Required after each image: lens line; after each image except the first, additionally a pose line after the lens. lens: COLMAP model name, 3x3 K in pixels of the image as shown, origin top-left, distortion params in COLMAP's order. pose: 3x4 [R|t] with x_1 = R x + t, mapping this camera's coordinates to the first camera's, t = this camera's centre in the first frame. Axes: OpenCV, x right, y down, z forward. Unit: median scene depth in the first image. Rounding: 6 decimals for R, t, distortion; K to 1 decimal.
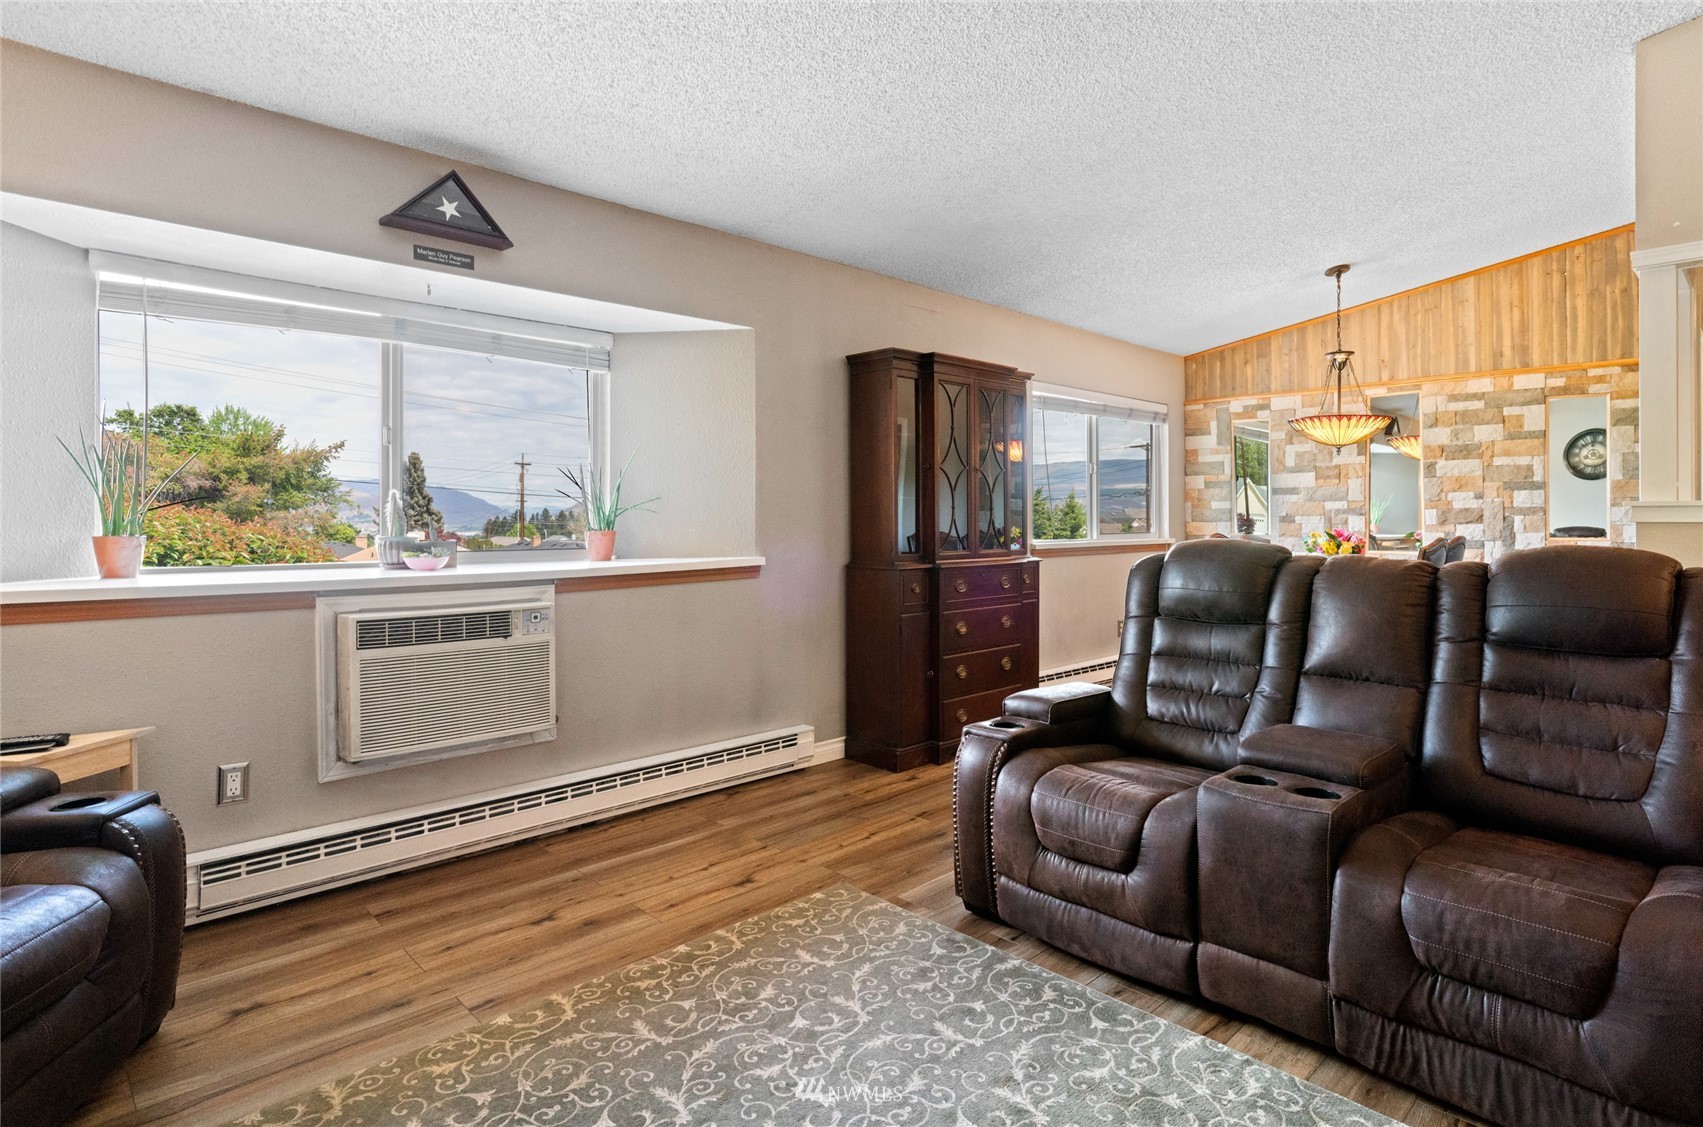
lens RADIAL K [[892.7, 0, 853.3], [0, 892.7, 516.1], [0, 0, 1]] dist [-0.000001, 0.000909]
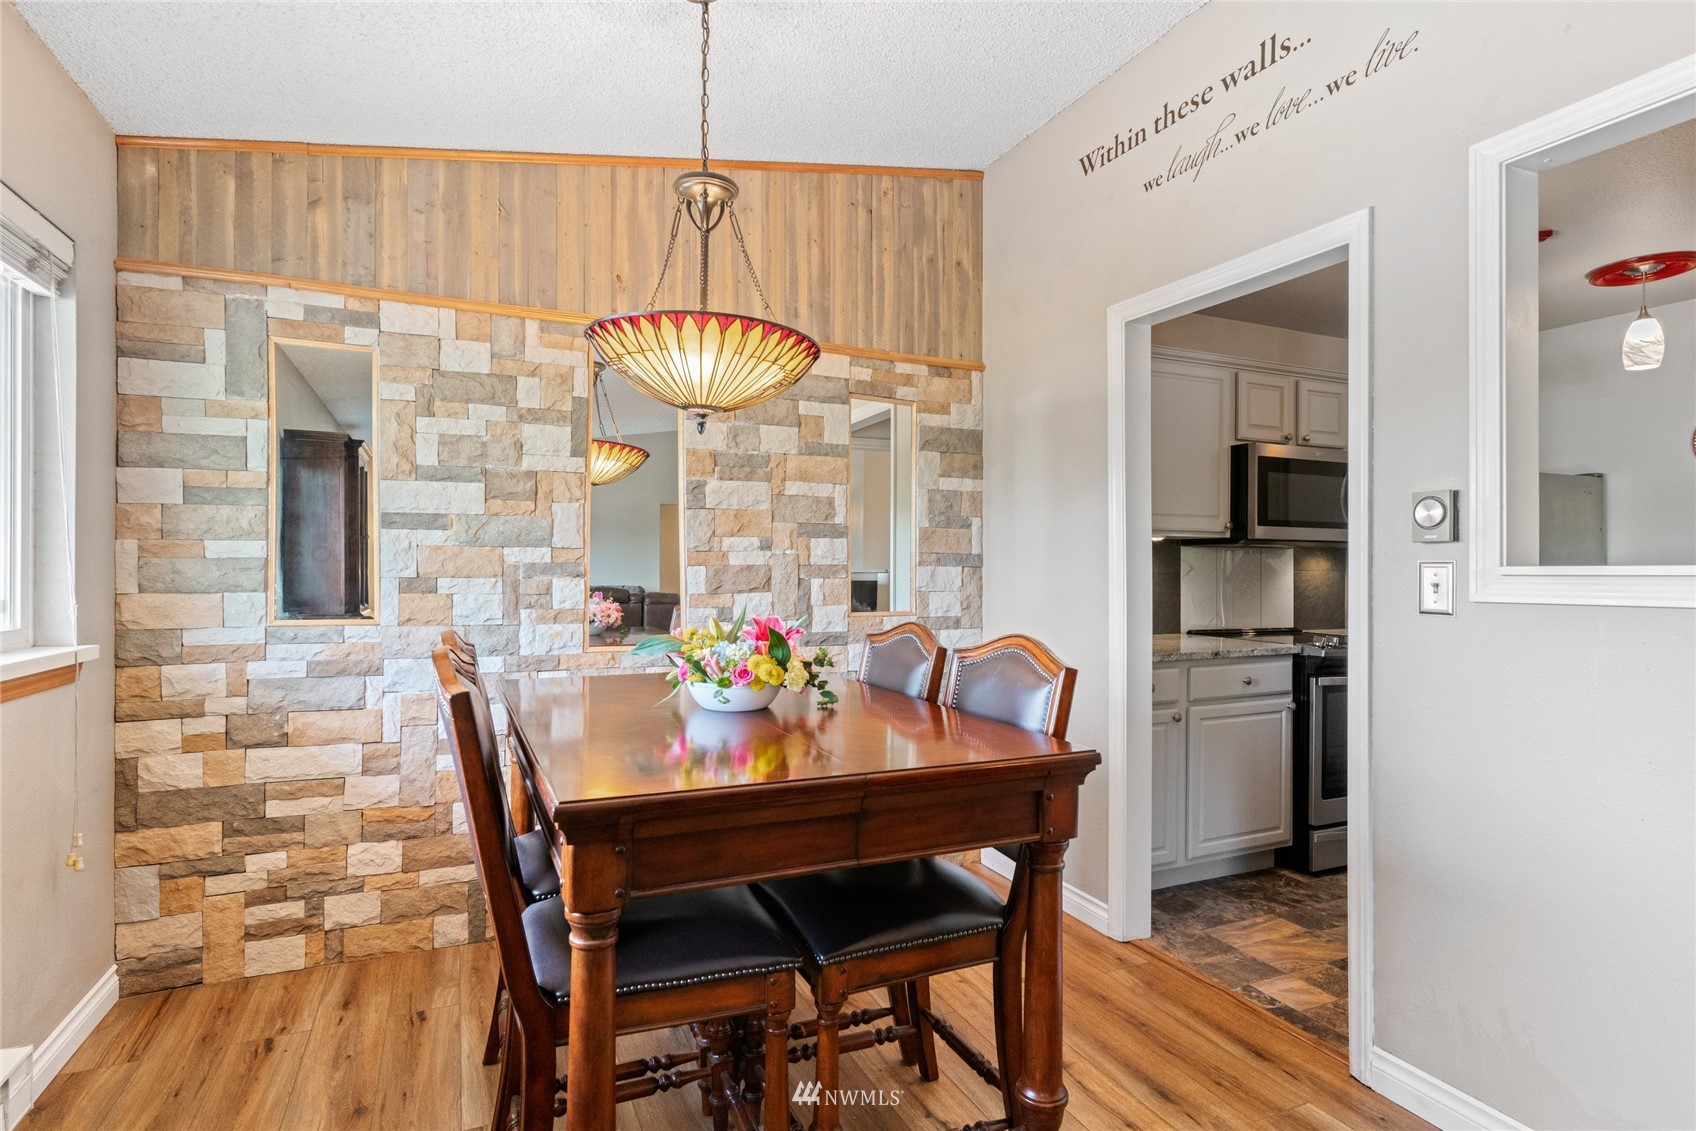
lens RADIAL K [[855.9, 0, 842.6], [0, 855.9, 567.9], [0, 0, 1]] dist [-0.005113, 0.000494]
pose [[0.342664, 0.005350, 0.939443, 0.189835], [-0.006864, 0.999971, -0.003191, -0.005953], [-0.939433, -0.005354, 0.342691, 0.771284]]
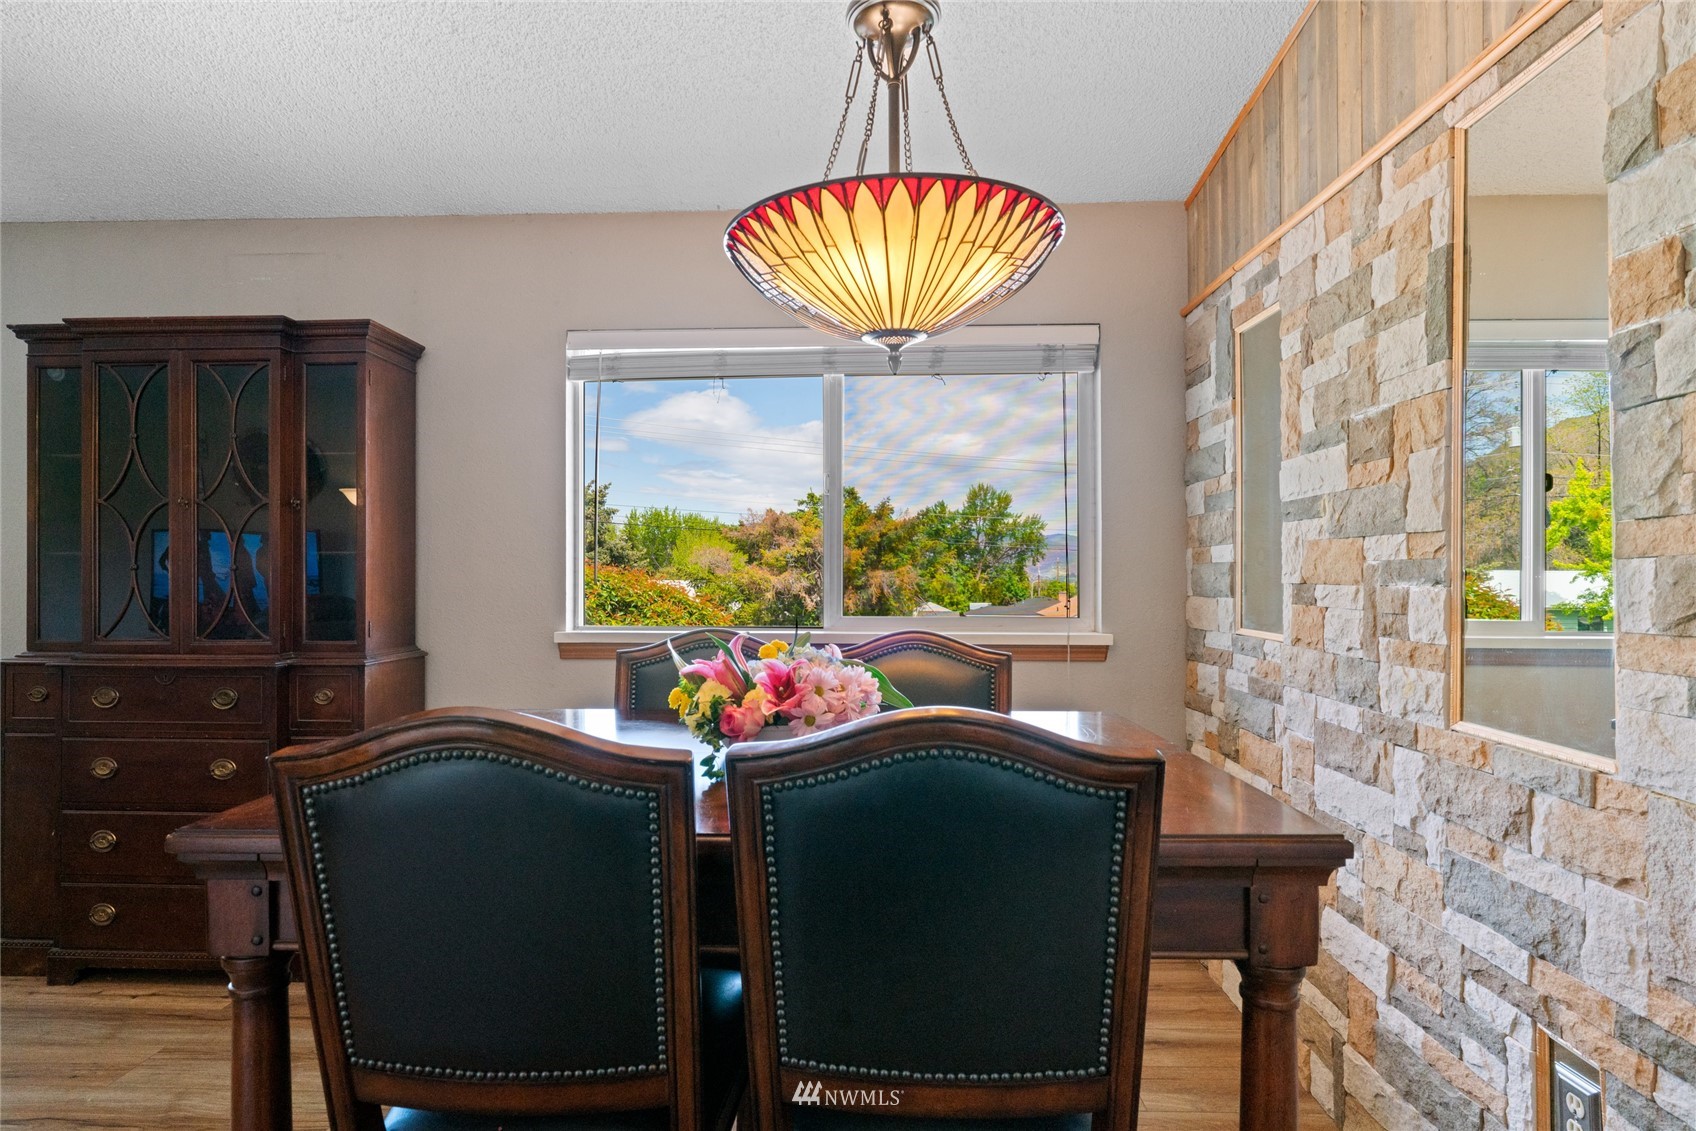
lens RADIAL K [[855.9, 0, 842.6], [0, 855.9, 567.9], [0, 0, 1]] dist [-0.005113, 0.000494]
pose [[0.689566, -0.004034, -0.724212, 0.698419], [-0.000557, 0.999981, -0.006101, -0.004641], [0.724223, 0.004611, 0.689551, 0.767123]]
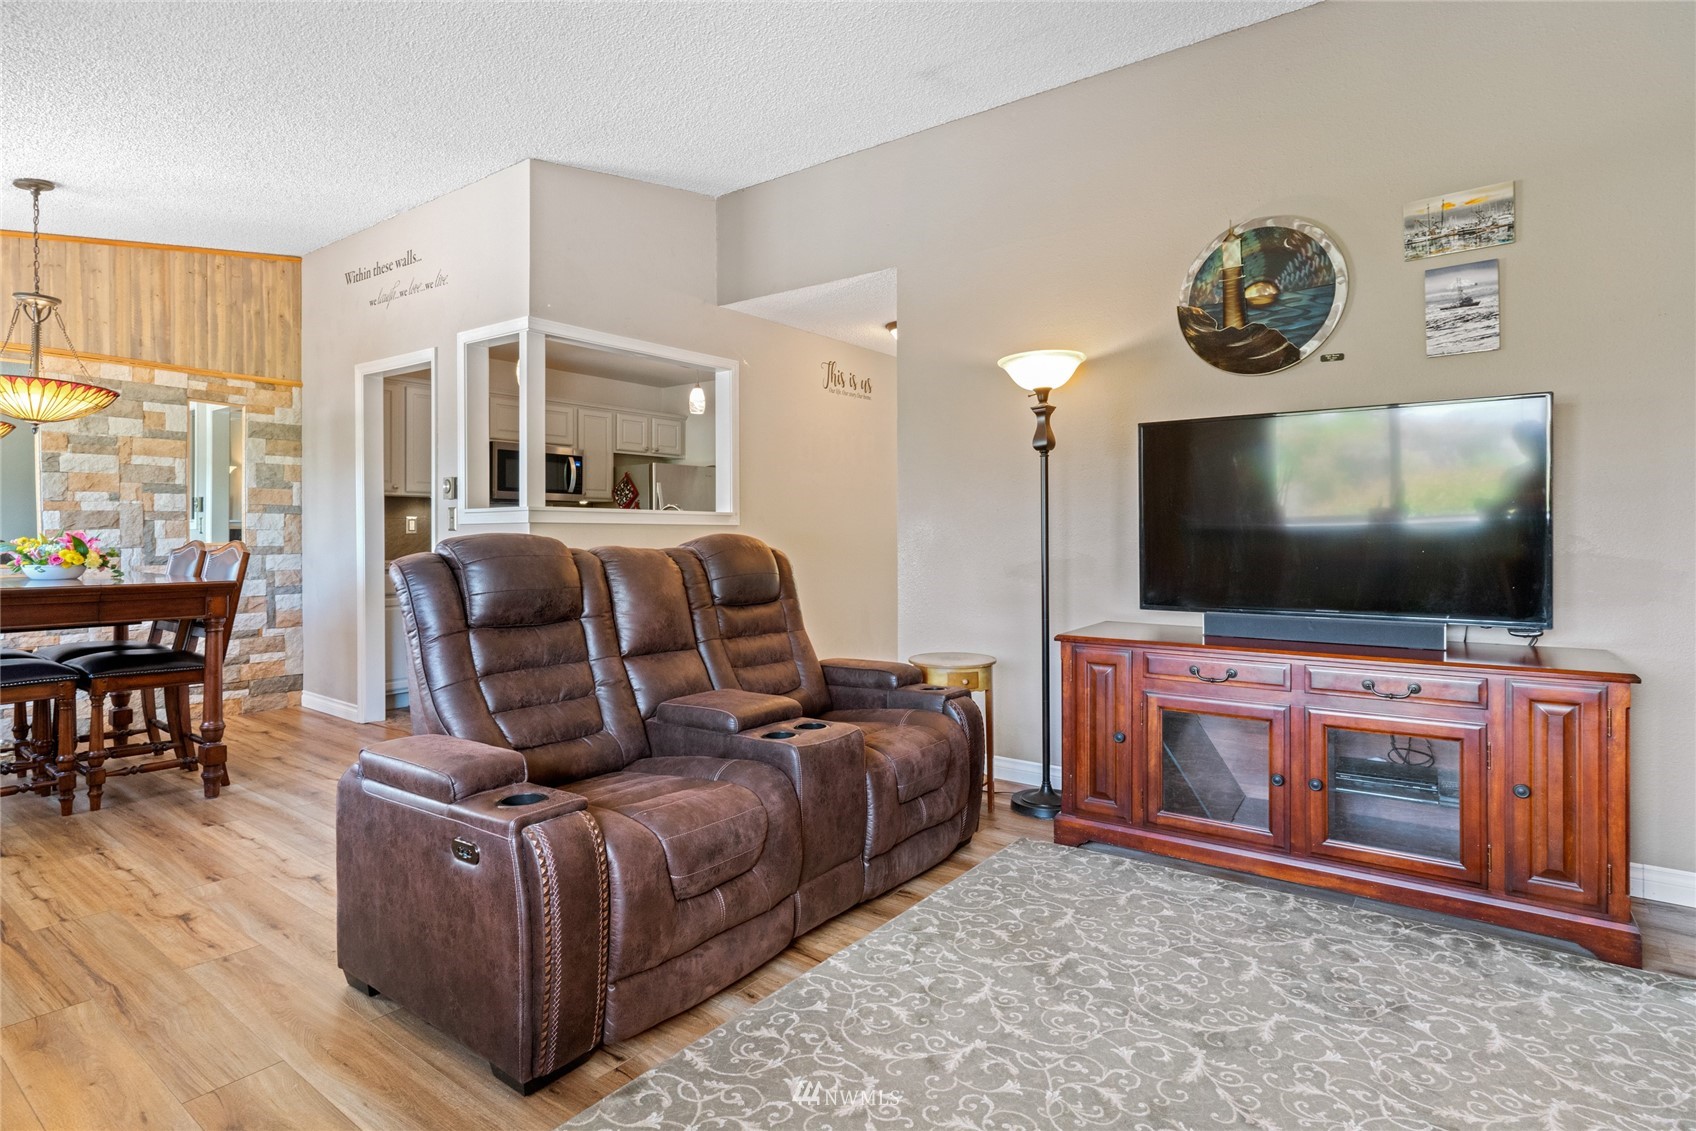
lens RADIAL K [[873.8, 0, 844.7], [0, 873.8, 533.9], [0, 0, 1]] dist [-0.000113, 0.001534]
pose [[-0.155983, 0.001778, 0.987758, -0.268804], [-0.002126, 0.999995, -0.002136, 0.014234], [-0.987757, -0.002433, -0.155979, 0.429612]]
